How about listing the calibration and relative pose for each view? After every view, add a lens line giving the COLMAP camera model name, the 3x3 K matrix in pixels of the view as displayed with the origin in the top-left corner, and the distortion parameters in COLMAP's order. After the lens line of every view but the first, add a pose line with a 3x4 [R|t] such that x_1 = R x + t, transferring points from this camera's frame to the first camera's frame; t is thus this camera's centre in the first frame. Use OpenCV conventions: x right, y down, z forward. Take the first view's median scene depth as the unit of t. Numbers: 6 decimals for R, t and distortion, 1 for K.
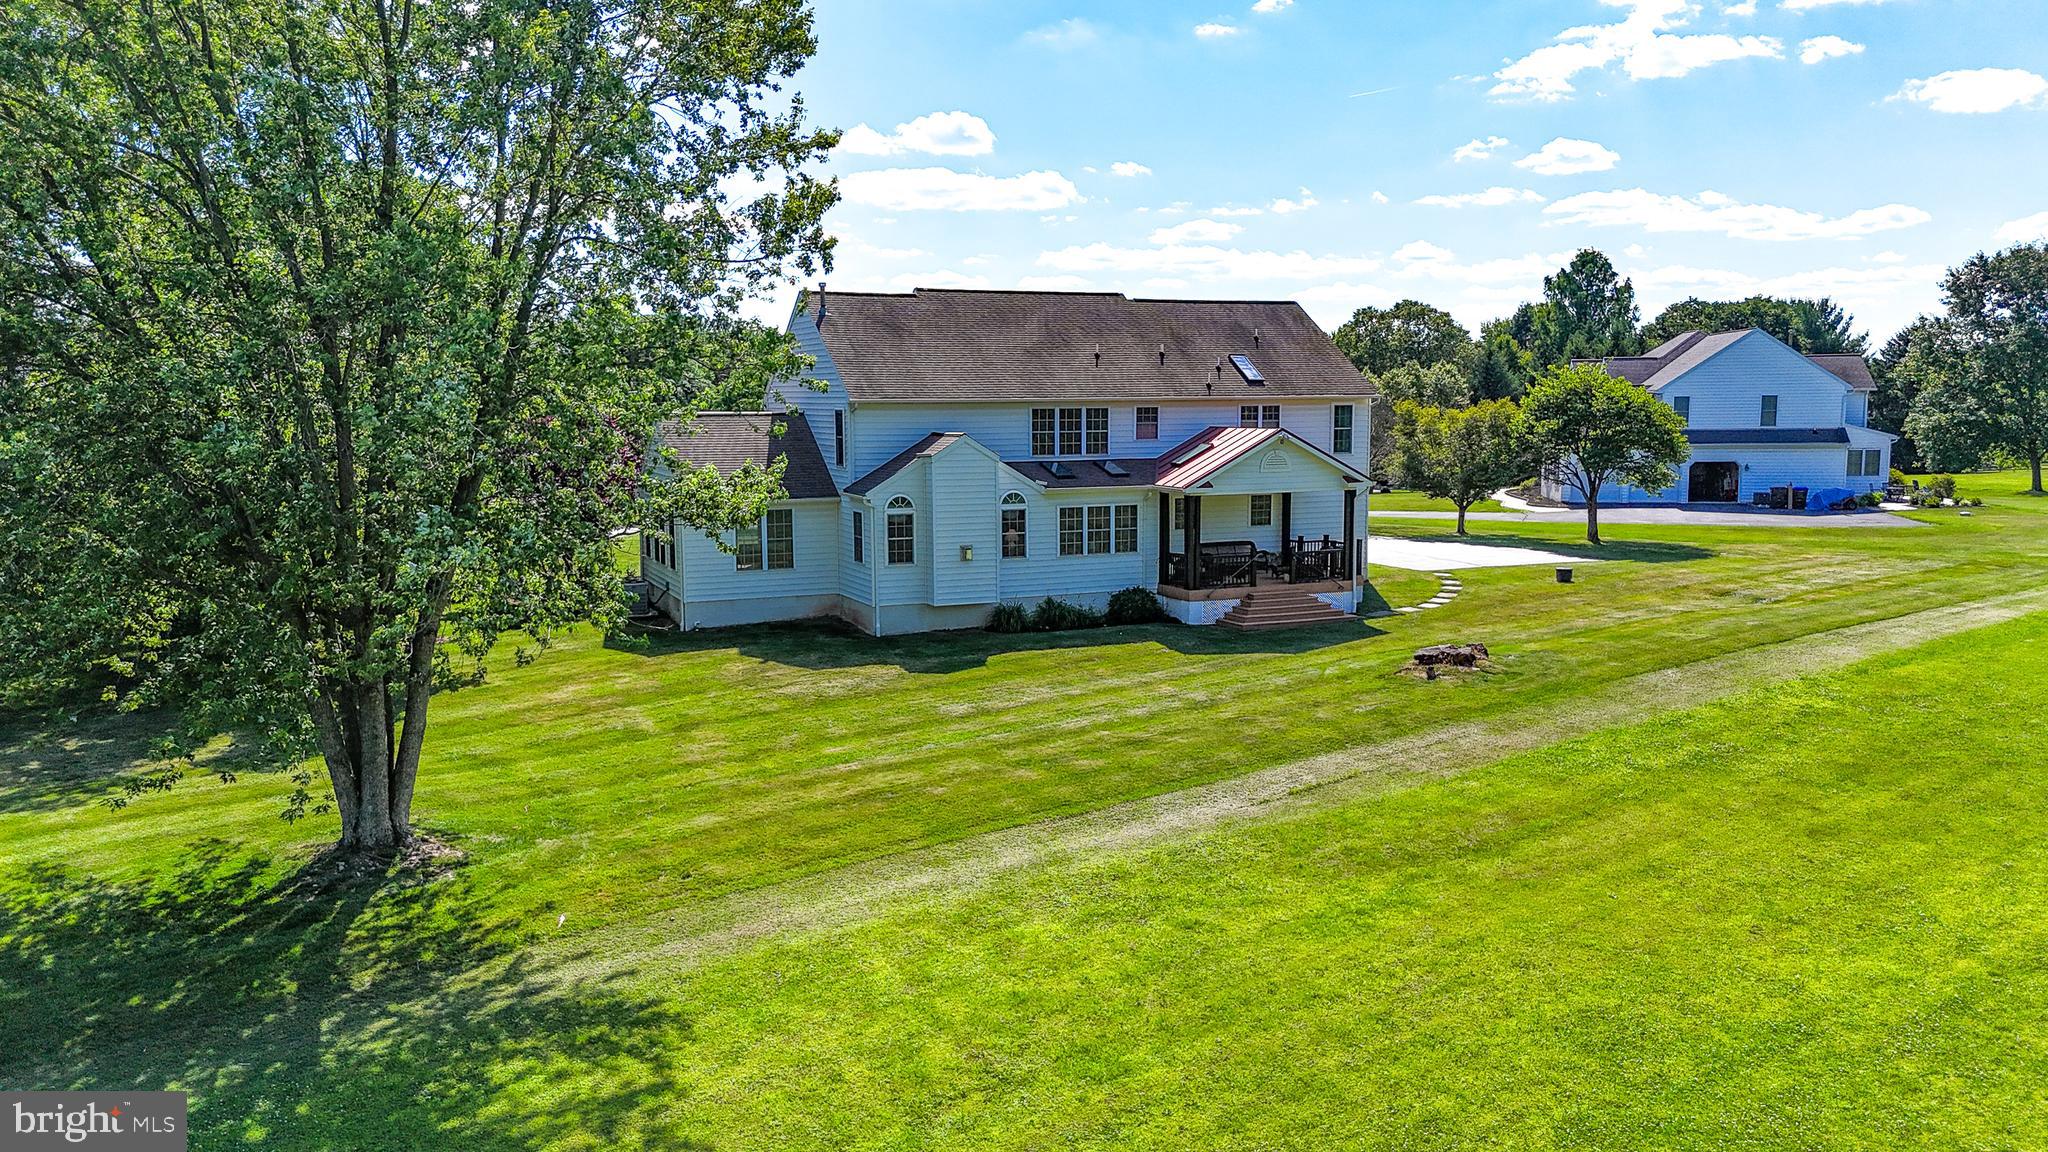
lens RADIAL K [[1542.4, 0, 1024.0], [0, 1542.4, 576.0], [0, 0, 1]] dist [0.070142, -0.093947]
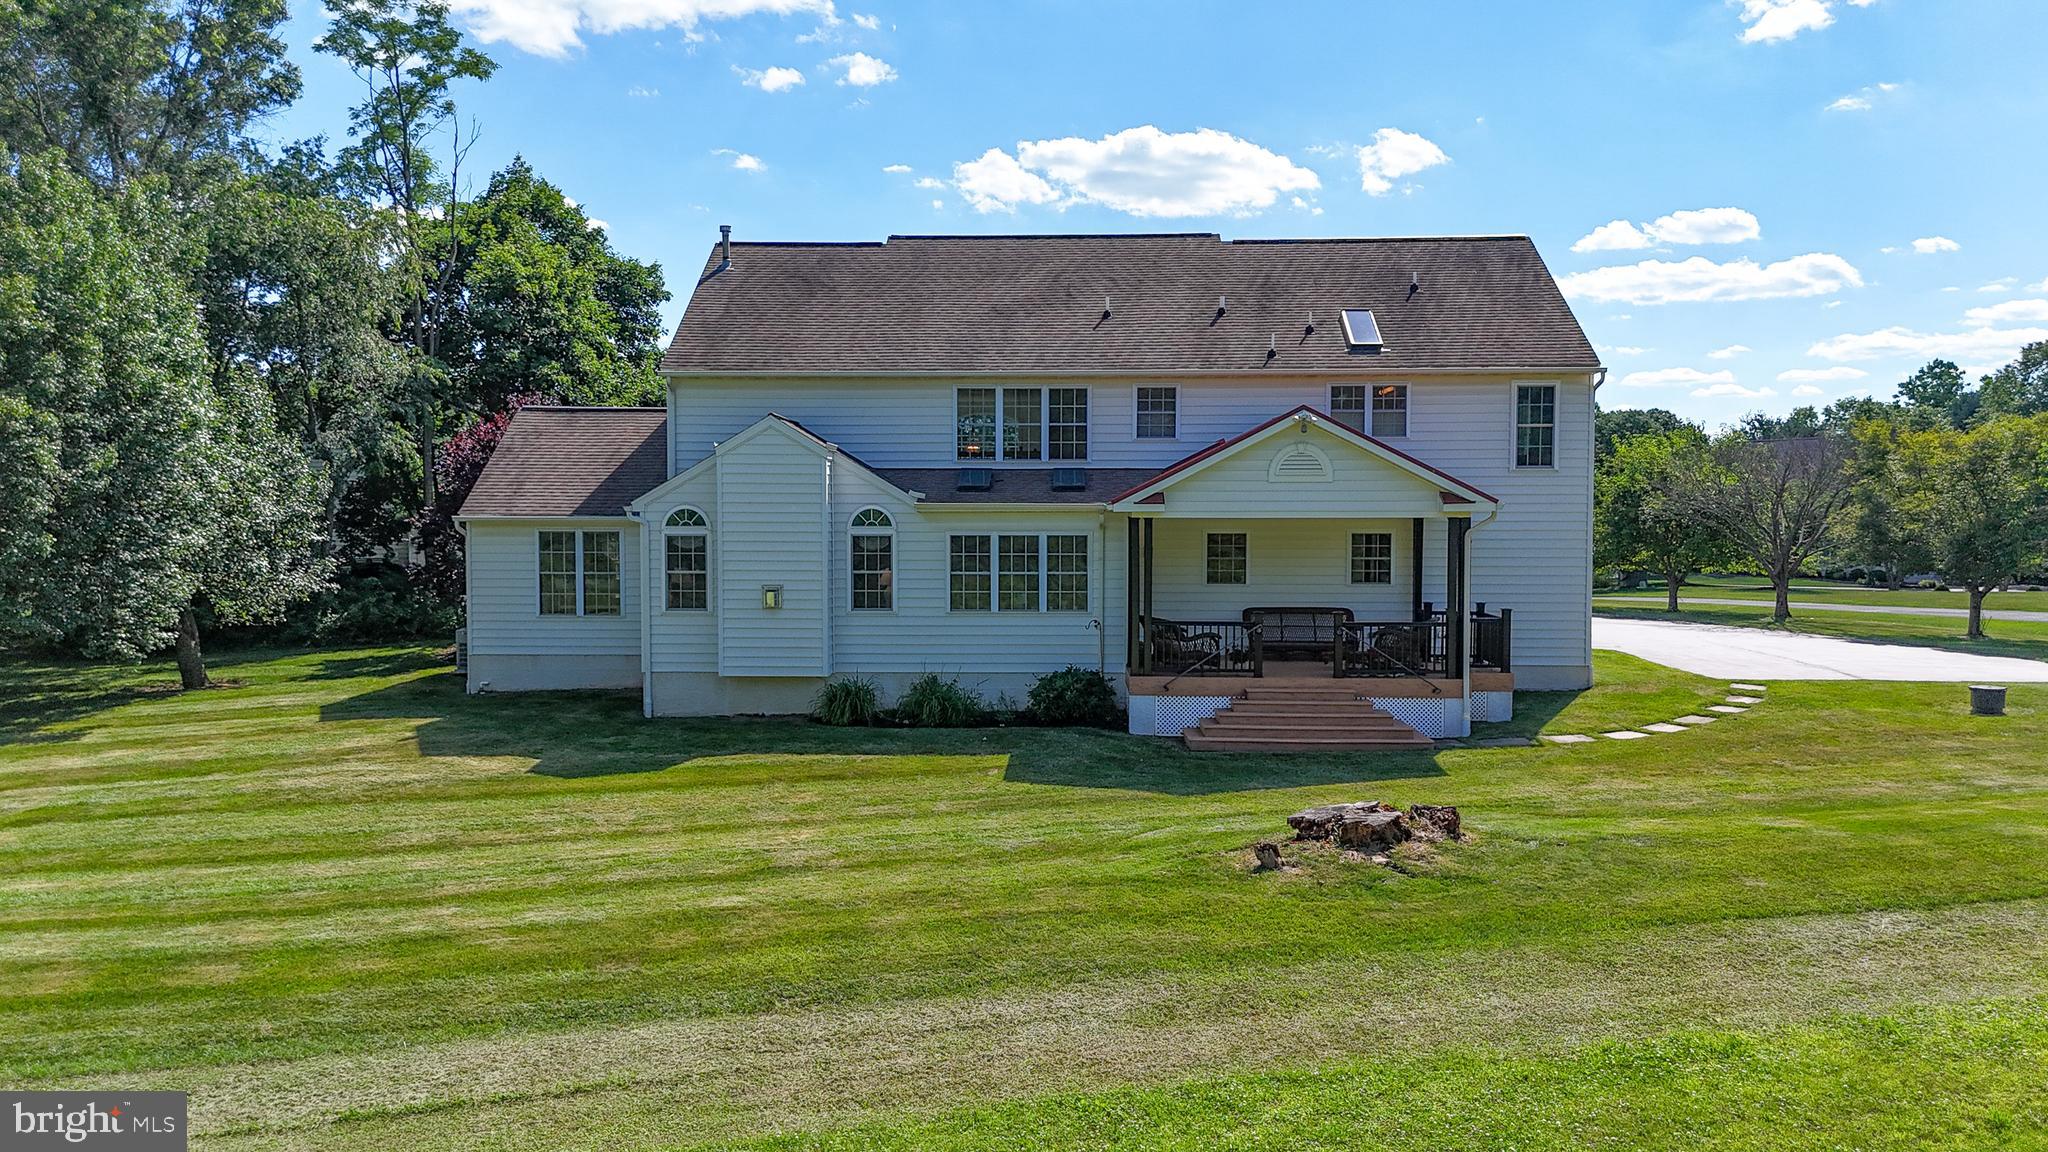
lens RADIAL K [[1542.4, 0, 1024.0], [0, 1542.4, 576.0], [0, 0, 1]] dist [0.070142, -0.093947]
pose [[0.895427, 0.025627, -0.444469, 0.326268], [-0.056277, 0.996849, -0.055901, 0.006368], [0.441636, 0.075068, 0.894048, 0.430886]]
